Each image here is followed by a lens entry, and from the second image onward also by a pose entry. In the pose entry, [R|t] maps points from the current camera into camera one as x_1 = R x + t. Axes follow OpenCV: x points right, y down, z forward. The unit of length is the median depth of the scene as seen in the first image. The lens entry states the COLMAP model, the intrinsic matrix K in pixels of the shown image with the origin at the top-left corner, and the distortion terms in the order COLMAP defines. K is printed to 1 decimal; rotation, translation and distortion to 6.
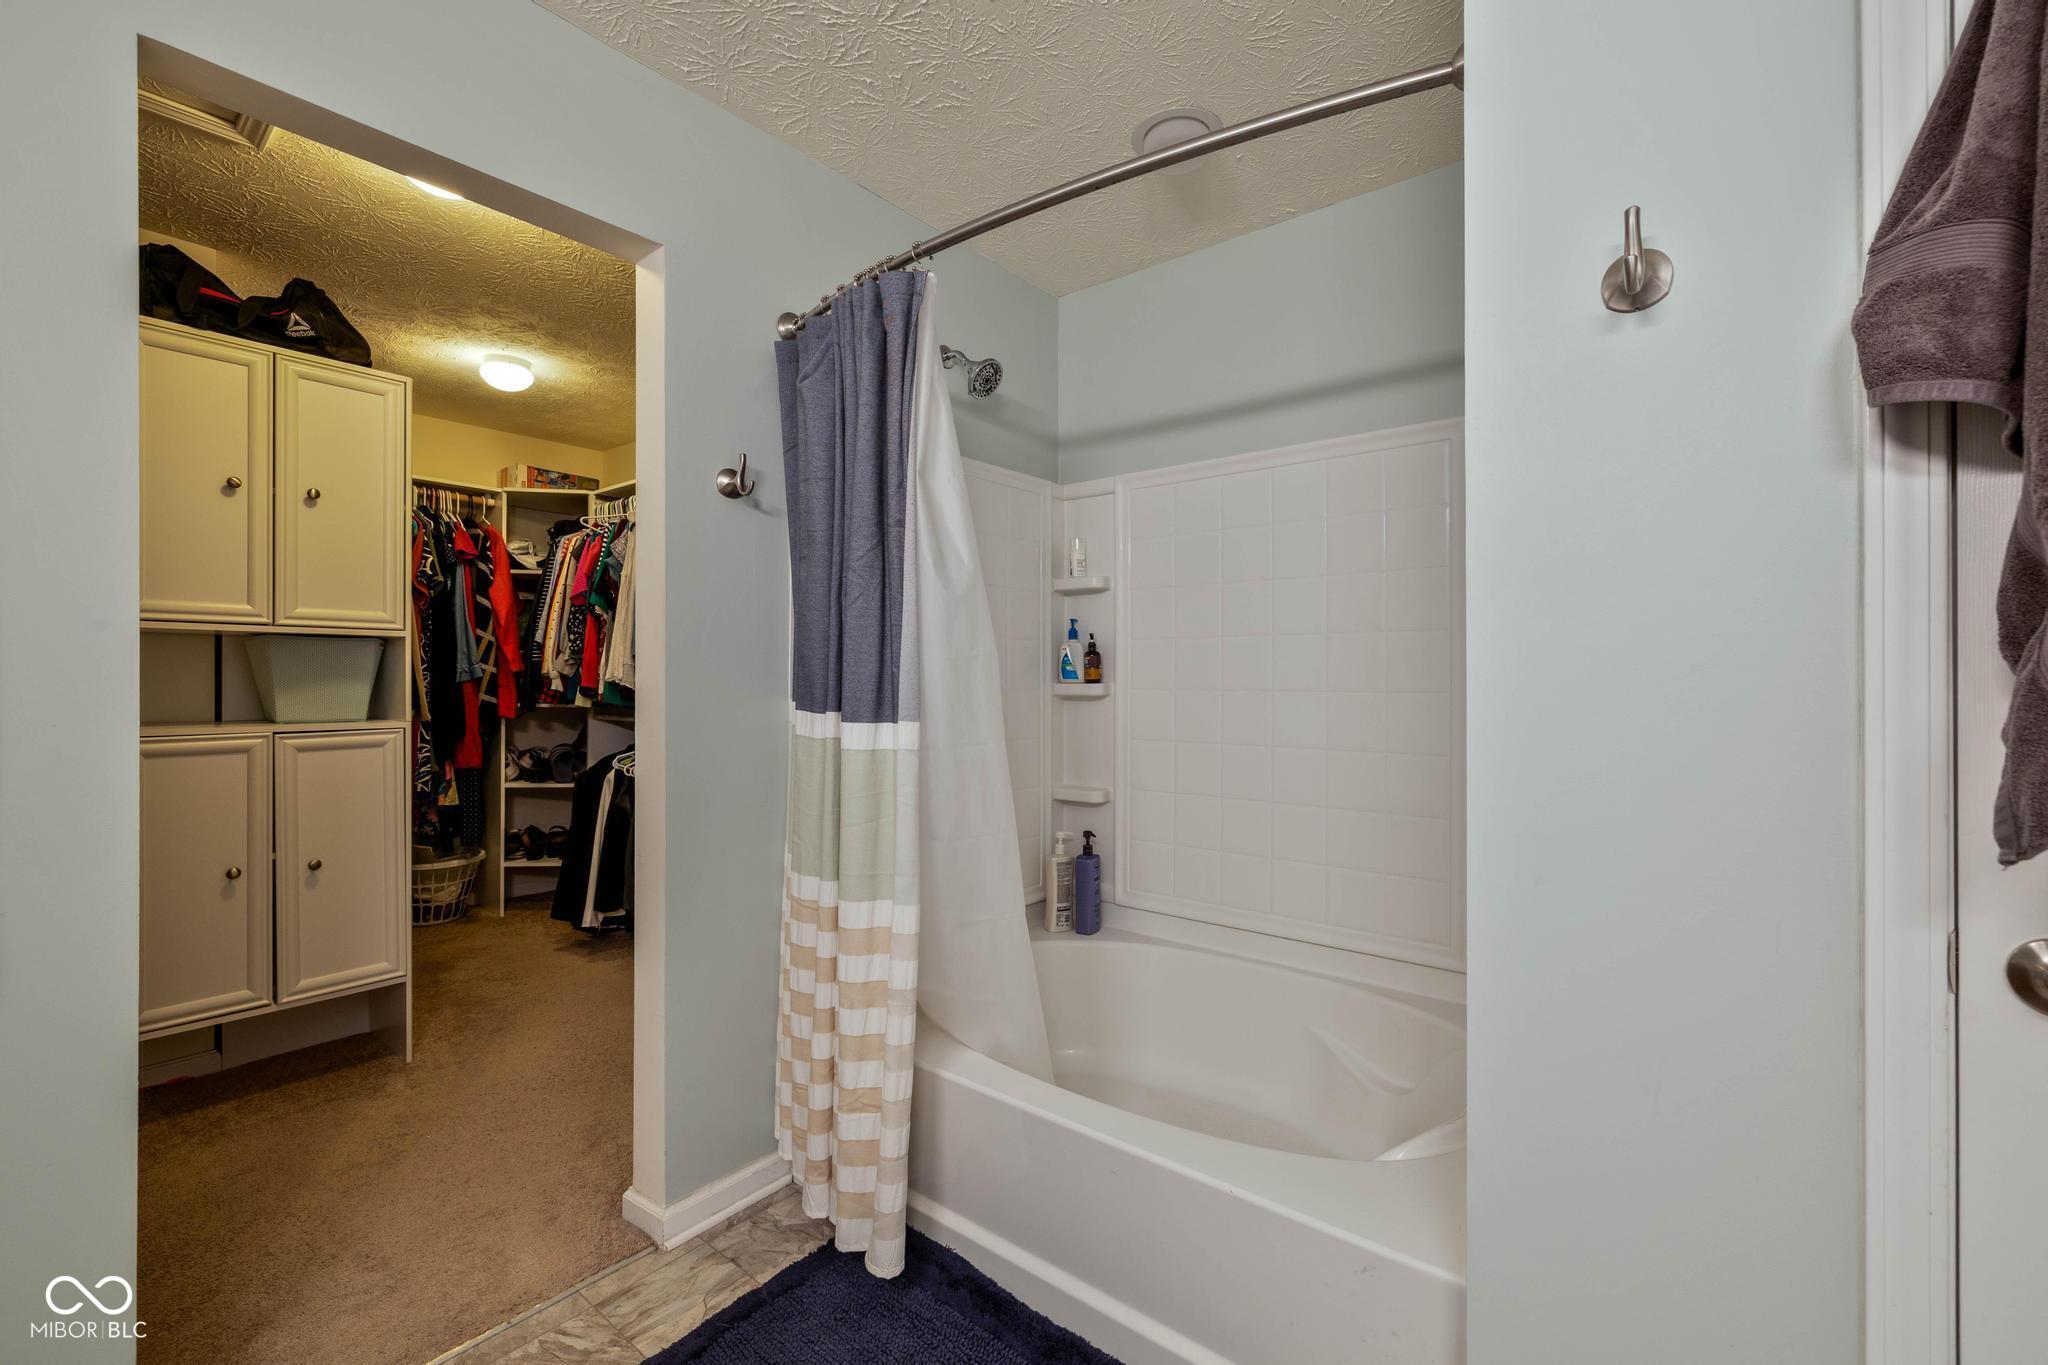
lens RADIAL K [[855.7, 0, 1039.2], [0, 855.7, 676.2], [0, 0, 1]] dist [0.001044, 0.000169]
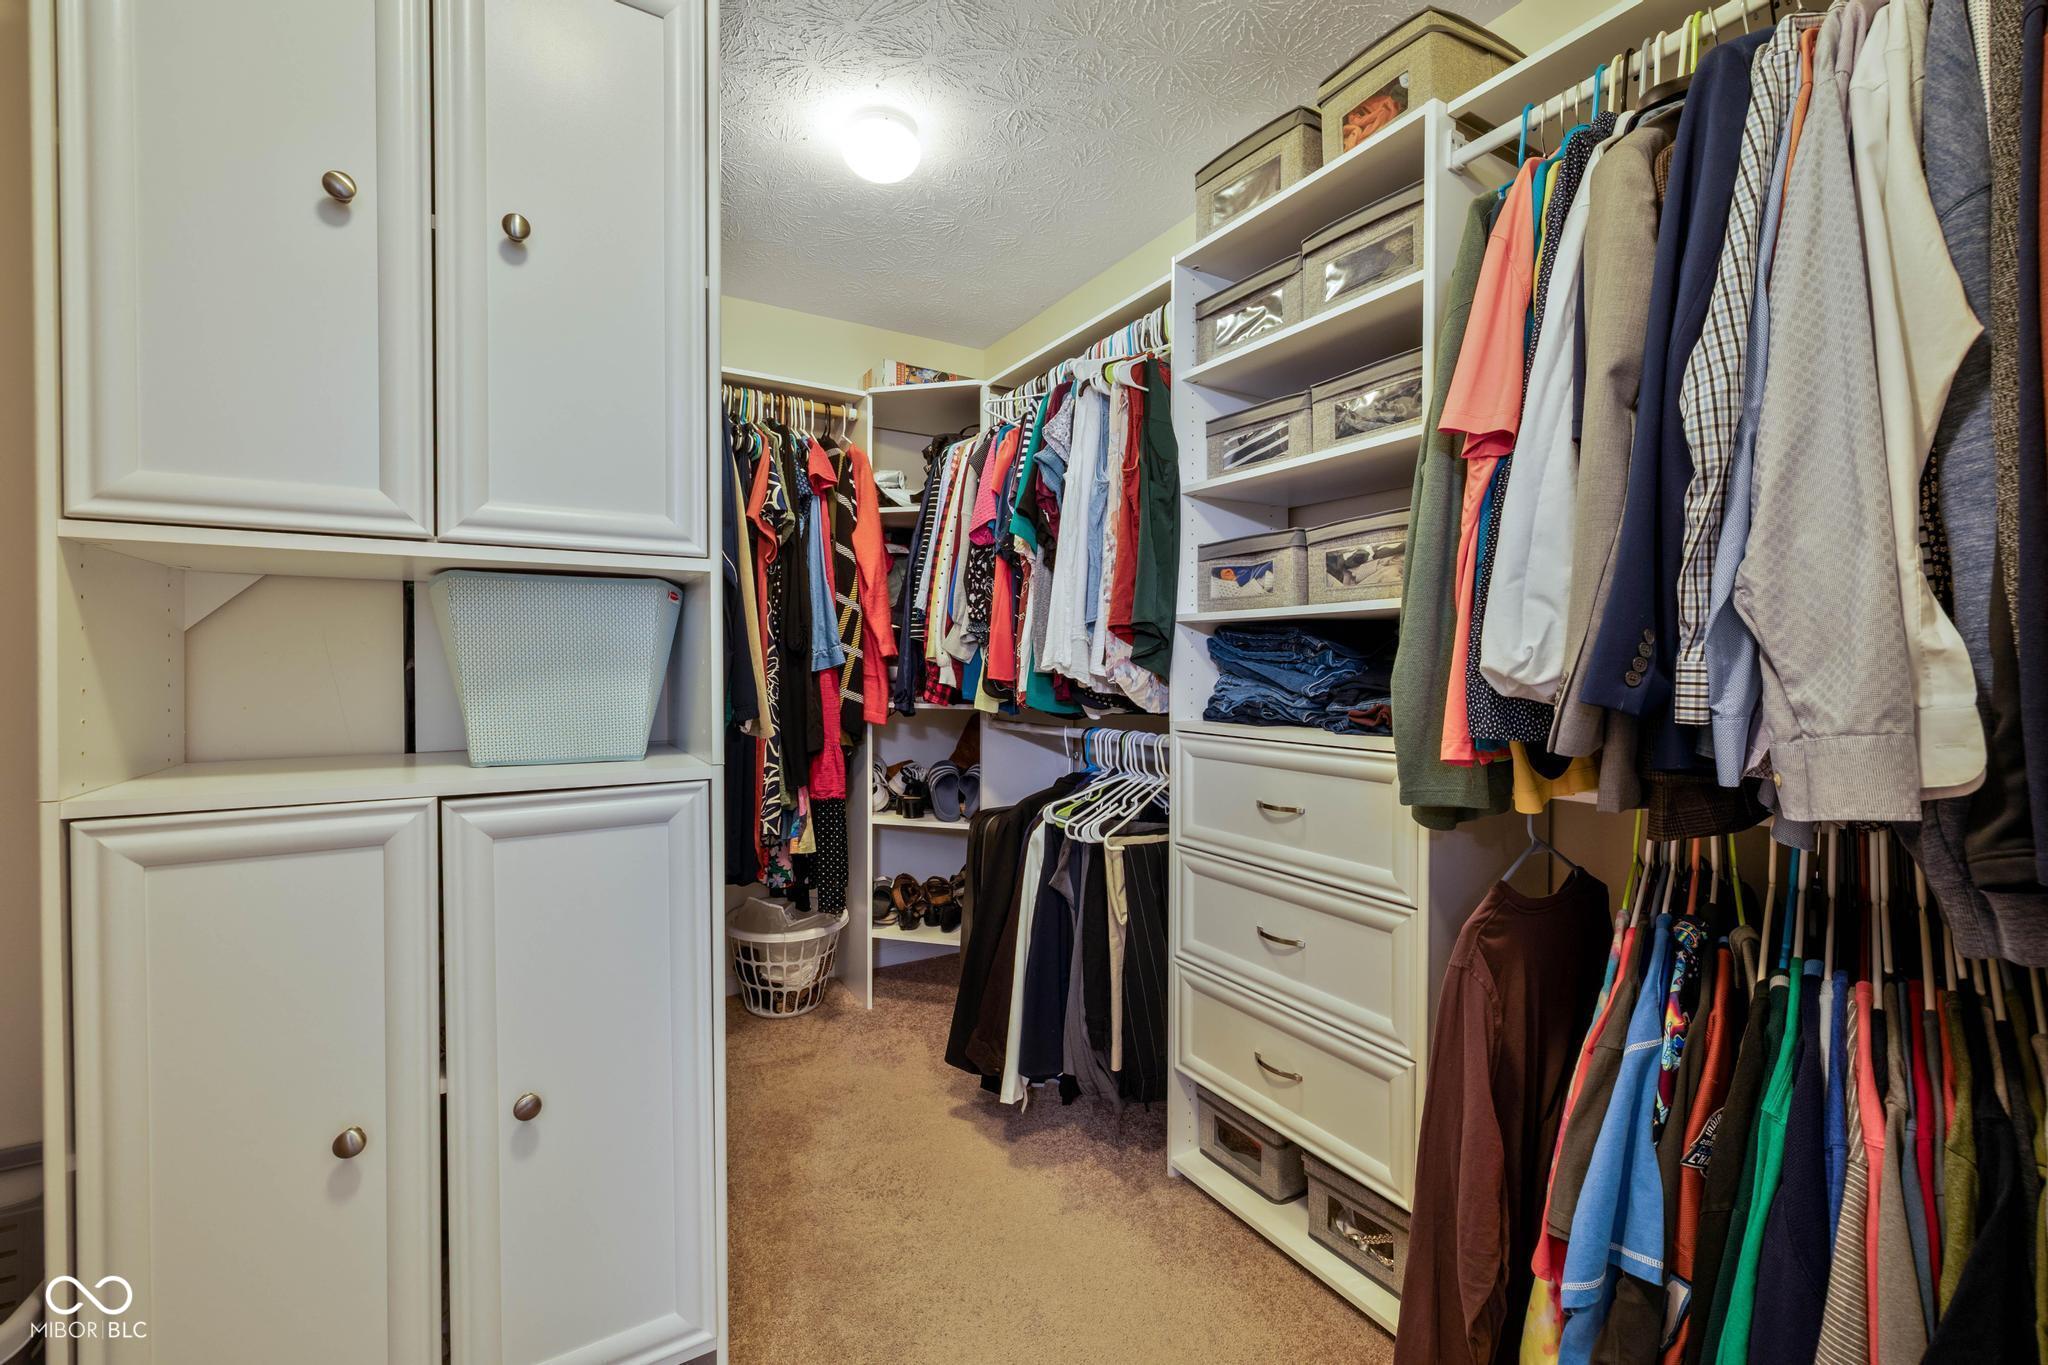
lens RADIAL K [[855.7, 0, 1019.7], [0, 855.7, 669.3], [0, 0, 1]] dist [0.001044, 0.000169]
pose [[0.935443, -0.000633, -0.353476, -0.291382], [0.003582, 0.999964, 0.007691, 0.000558], [0.353459, -0.008460, 0.935412, 0.430500]]
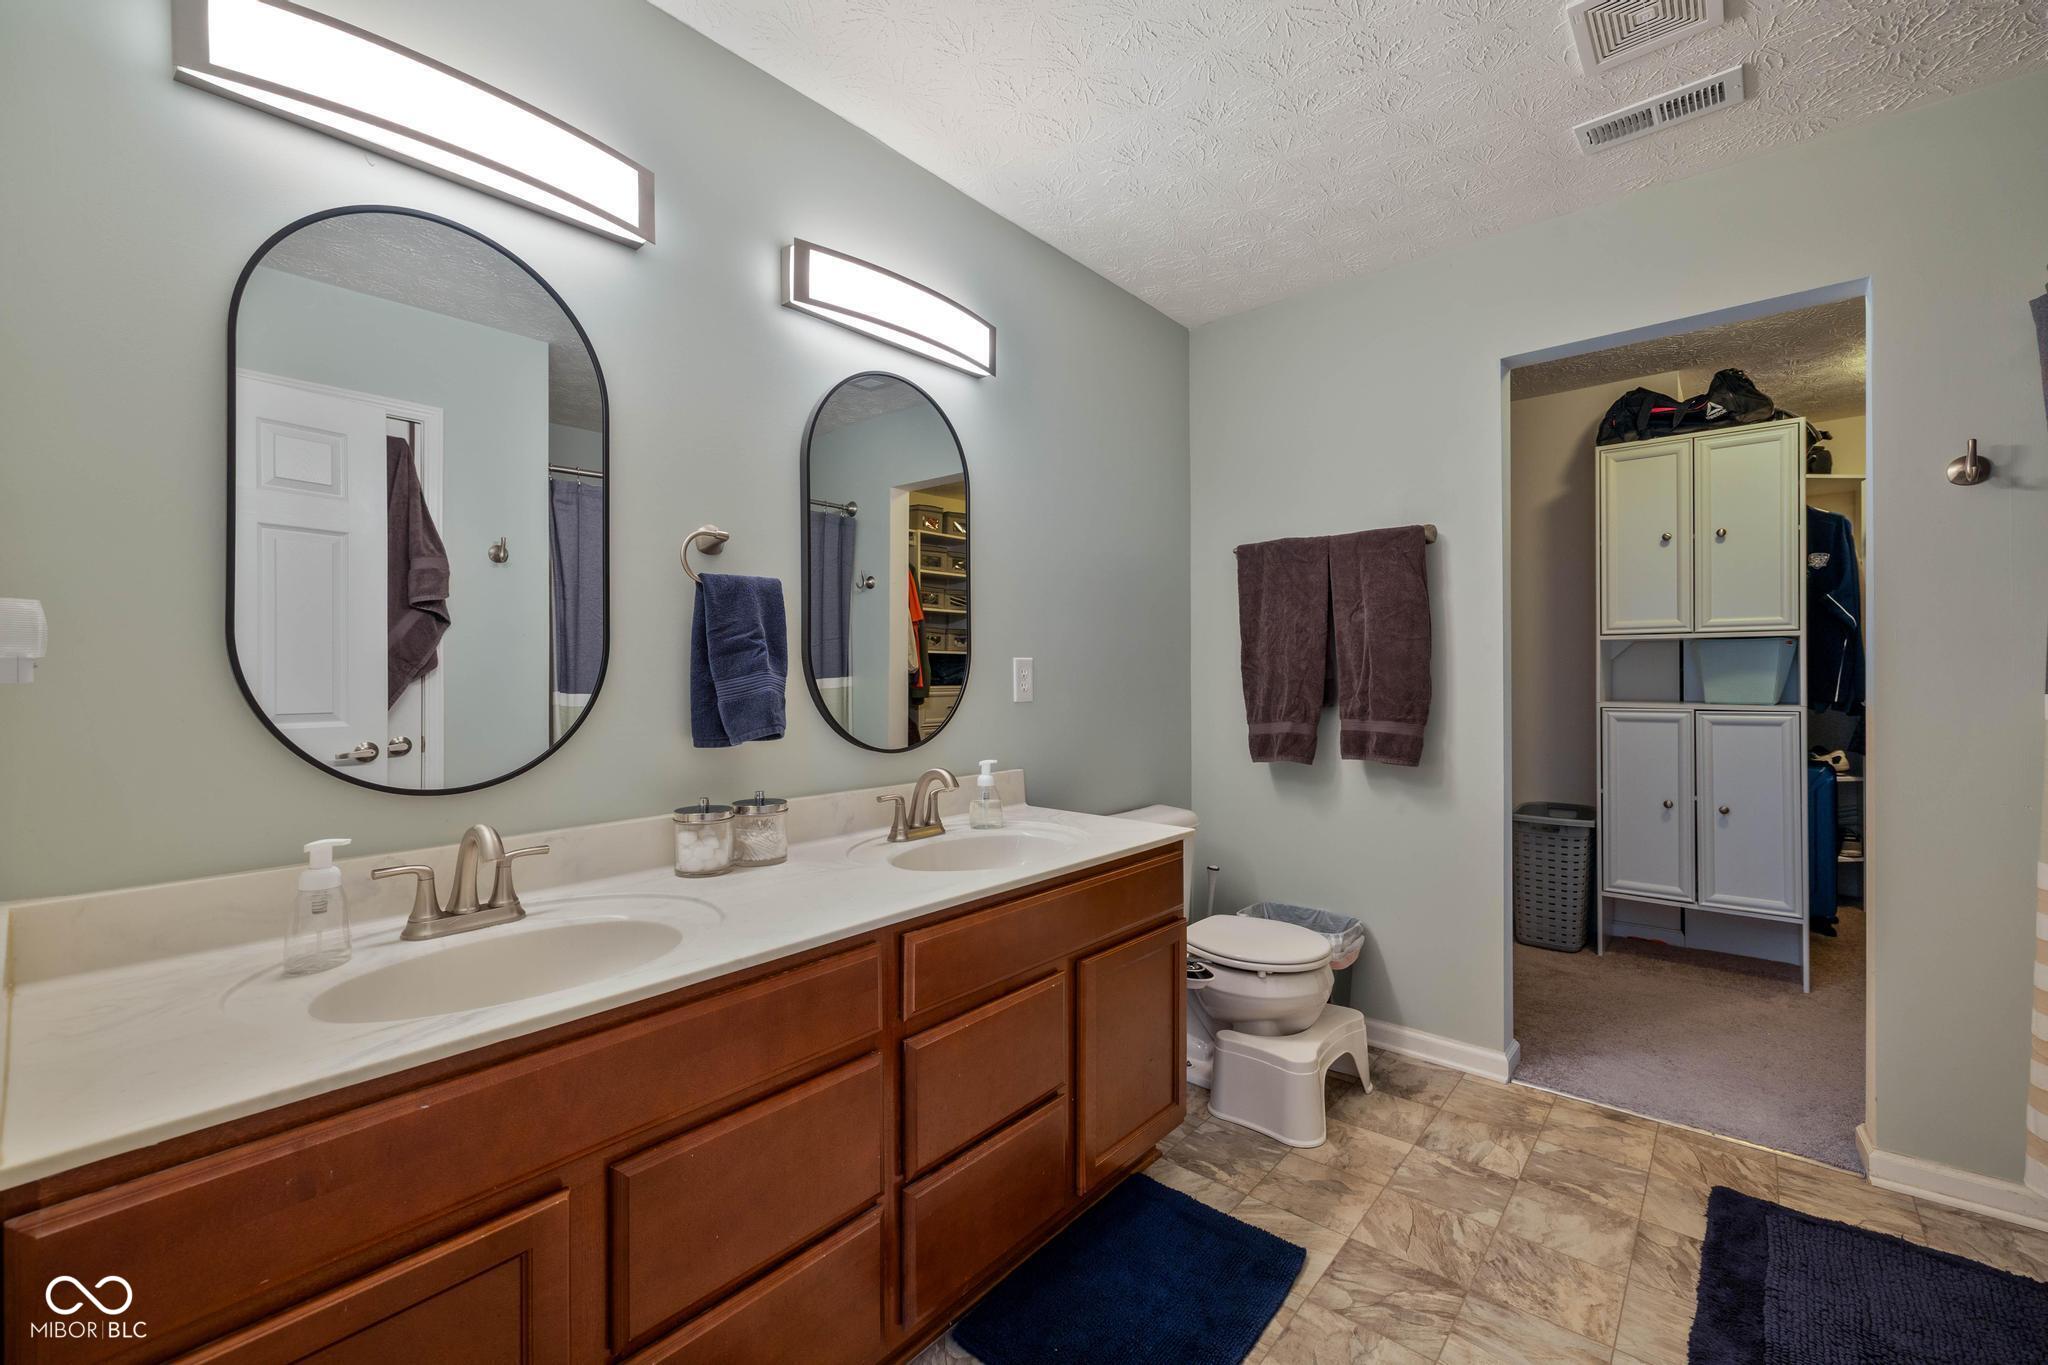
lens RADIAL K [[855.7, 0, 1021.4], [0, 855.7, 678.1], [0, 0, 1]] dist [0.001044, 0.000169]
pose [[-0.043606, 0.002773, -0.999045, 0.334003], [0.006850, 0.999973, 0.002477, 0.002043], [0.999025, -0.006735, -0.043624, -0.022251]]
